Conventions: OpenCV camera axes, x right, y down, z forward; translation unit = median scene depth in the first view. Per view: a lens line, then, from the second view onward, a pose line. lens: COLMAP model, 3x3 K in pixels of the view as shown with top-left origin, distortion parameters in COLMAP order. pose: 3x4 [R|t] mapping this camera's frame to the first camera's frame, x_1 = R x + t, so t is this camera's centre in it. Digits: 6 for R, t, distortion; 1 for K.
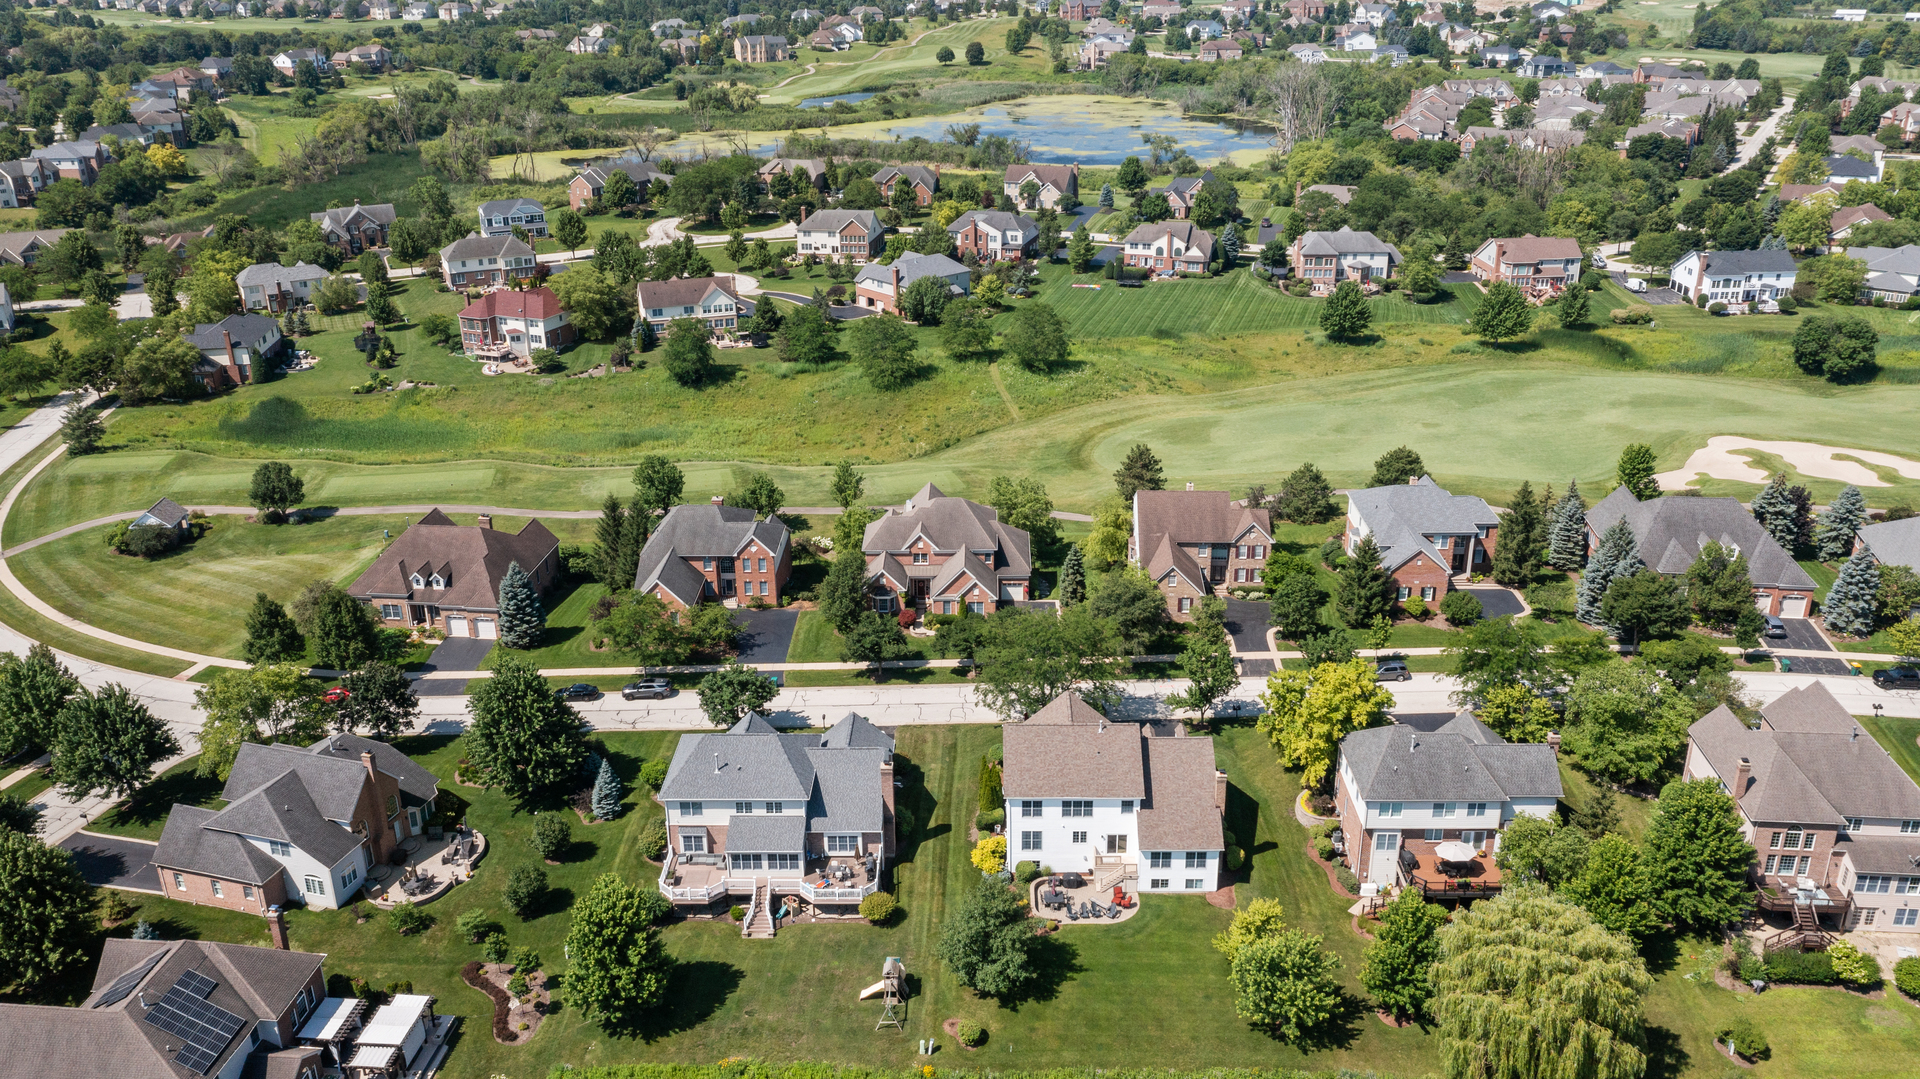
lens RADIAL K [[1520.1, 0, 960.0], [0, 1520.1, 539.5], [0, 0, 1]] dist [0.002612, 0.001251]
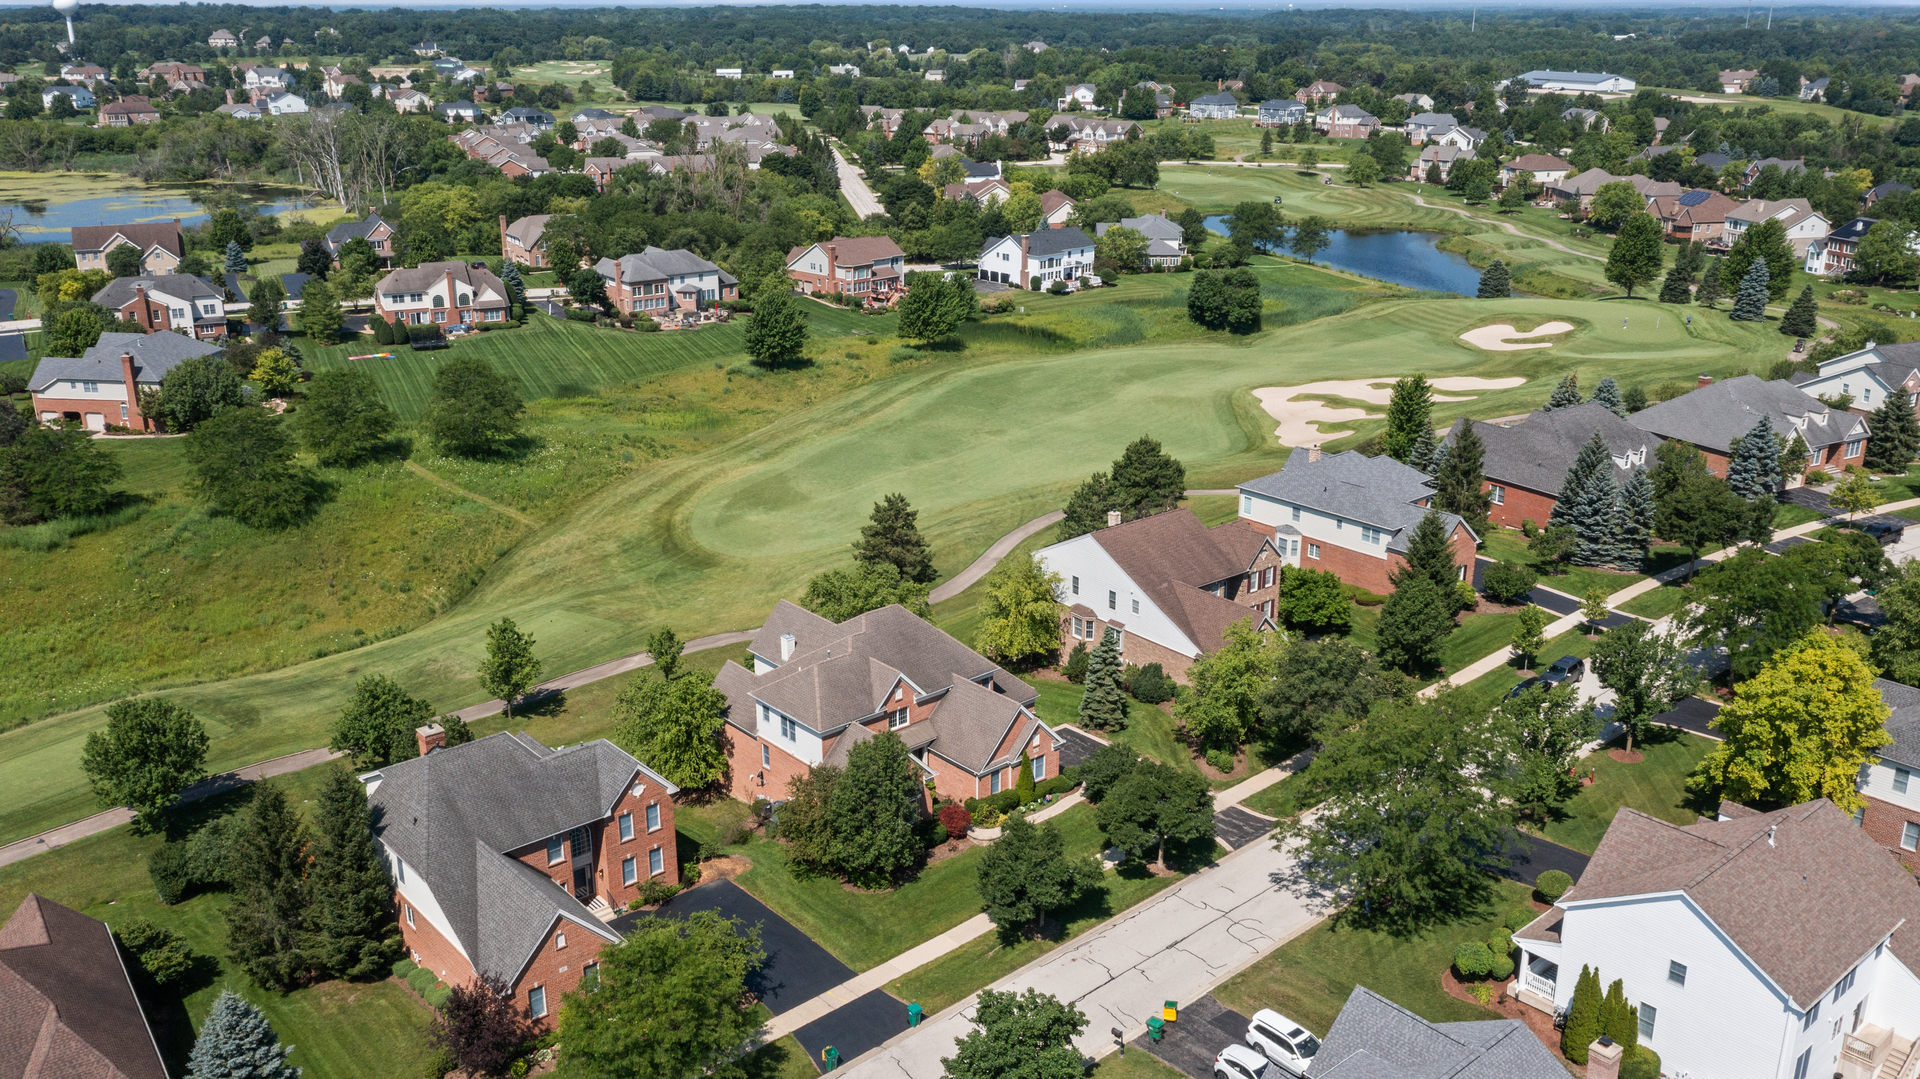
lens RADIAL K [[1580.8, 0, 960.0], [0, 1580.8, 539.5], [0, 0, 1]] dist [0.001663, 0.002654]
pose [[0.739523, -0.202271, 0.642022, -0.236615], [0.247168, 0.968756, 0.020506, -0.037086], [-0.626110, 0.143522, 0.766412, 0.325222]]
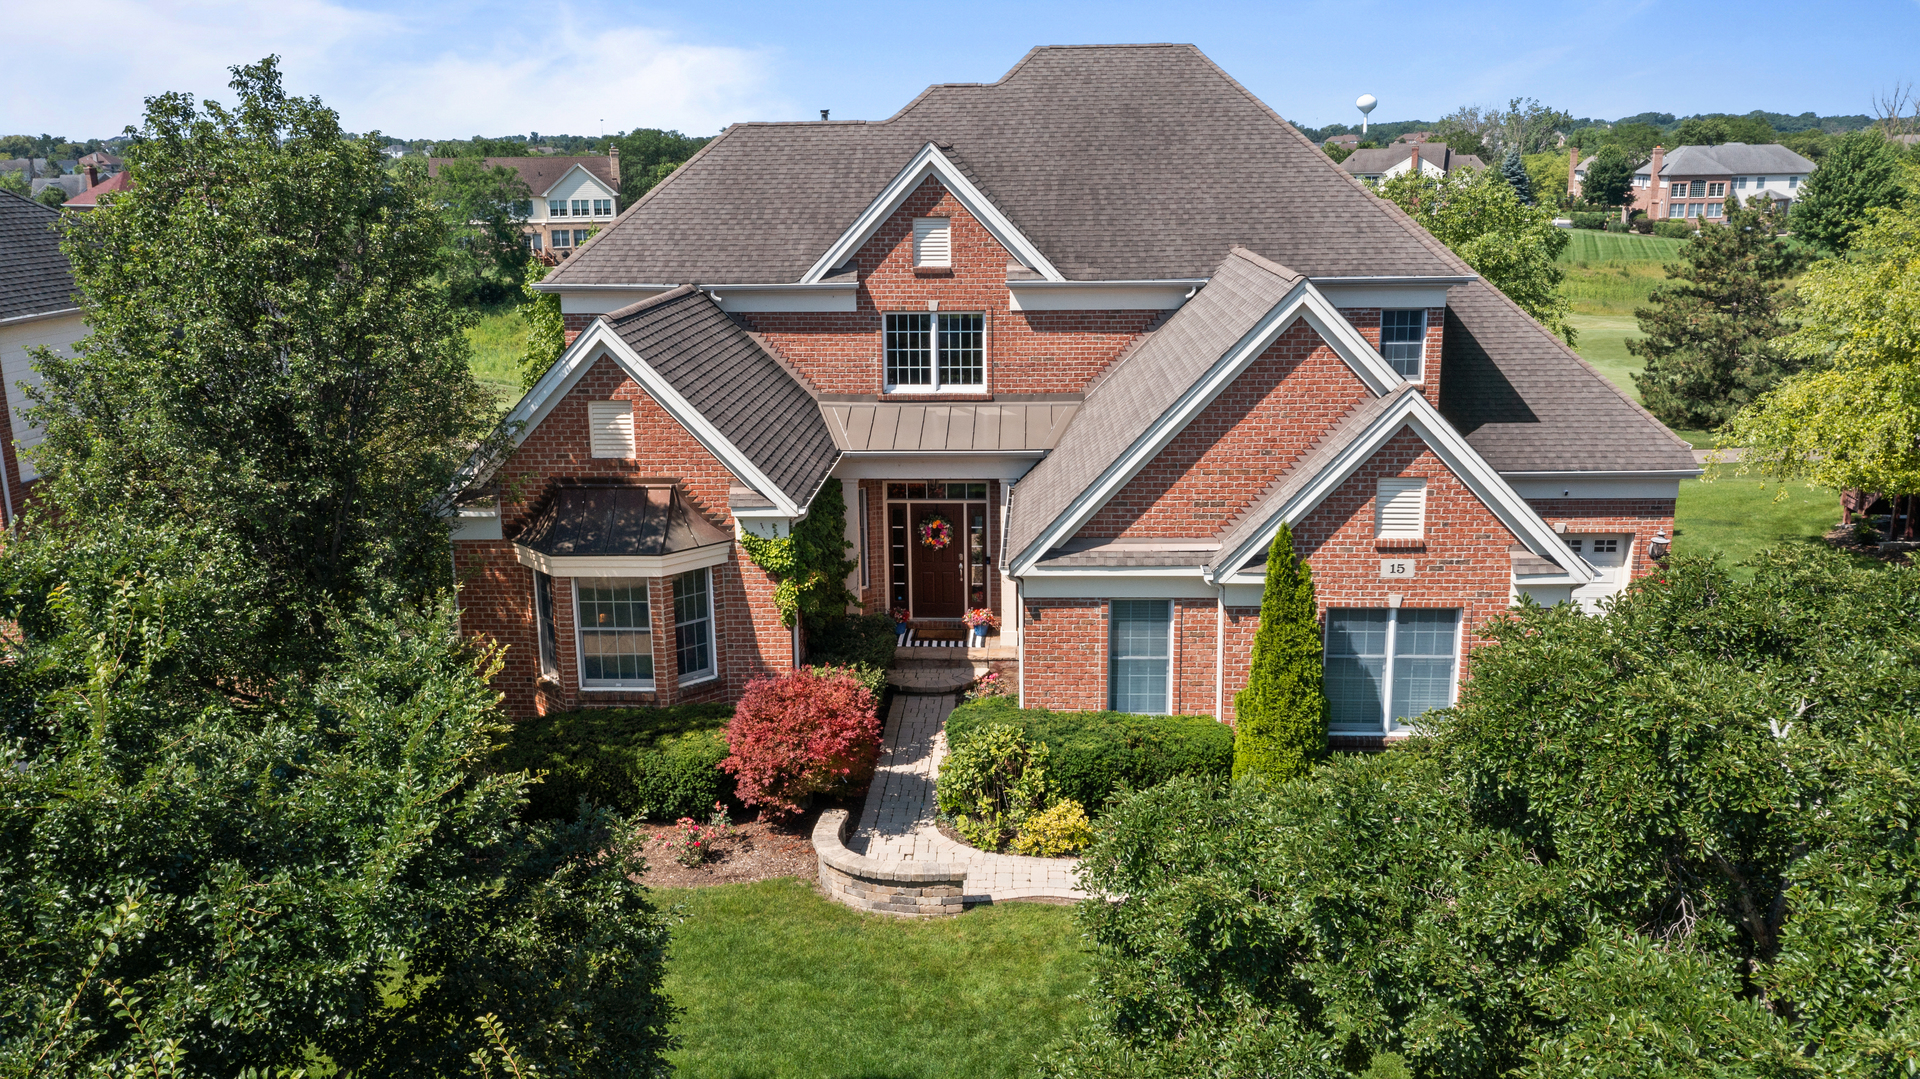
lens RADIAL K [[1520.1, 0, 960.0], [0, 1520.1, 539.5], [0, 0, 1]] dist [0.002612, 0.001251]
pose [[0.999201, 0.008738, -0.038995, -0.011034], [-0.014312, 0.989320, -0.145055, 0.032325], [0.037311, 0.145497, 0.988655, 0.537517]]
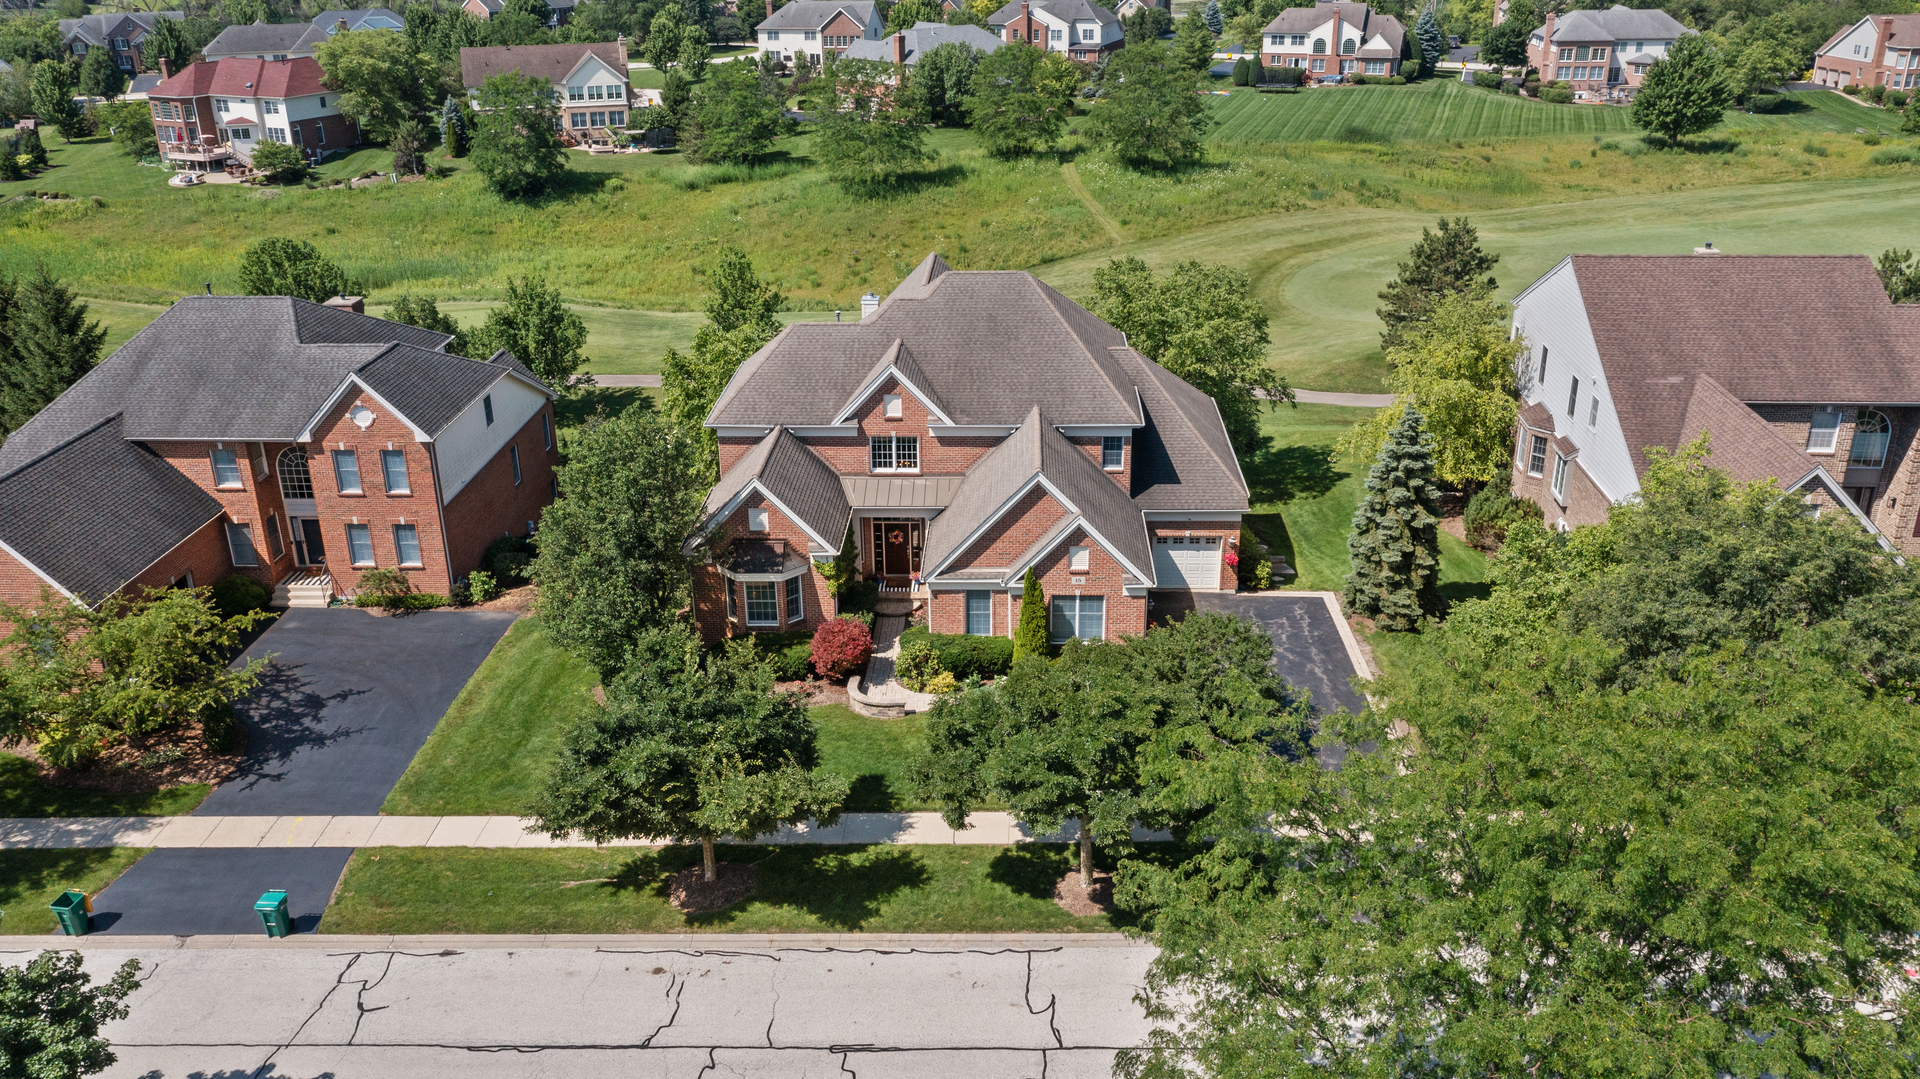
lens RADIAL K [[1520.1, 0, 960.0], [0, 1520.1, 539.5], [0, 0, 1]] dist [0.002612, 0.001251]
pose [[0.999712, 0.008733, -0.022355, -0.003429], [-0.008620, 0.999949, 0.005170, 0.017732], [0.022399, -0.004976, 0.999737, 0.432388]]
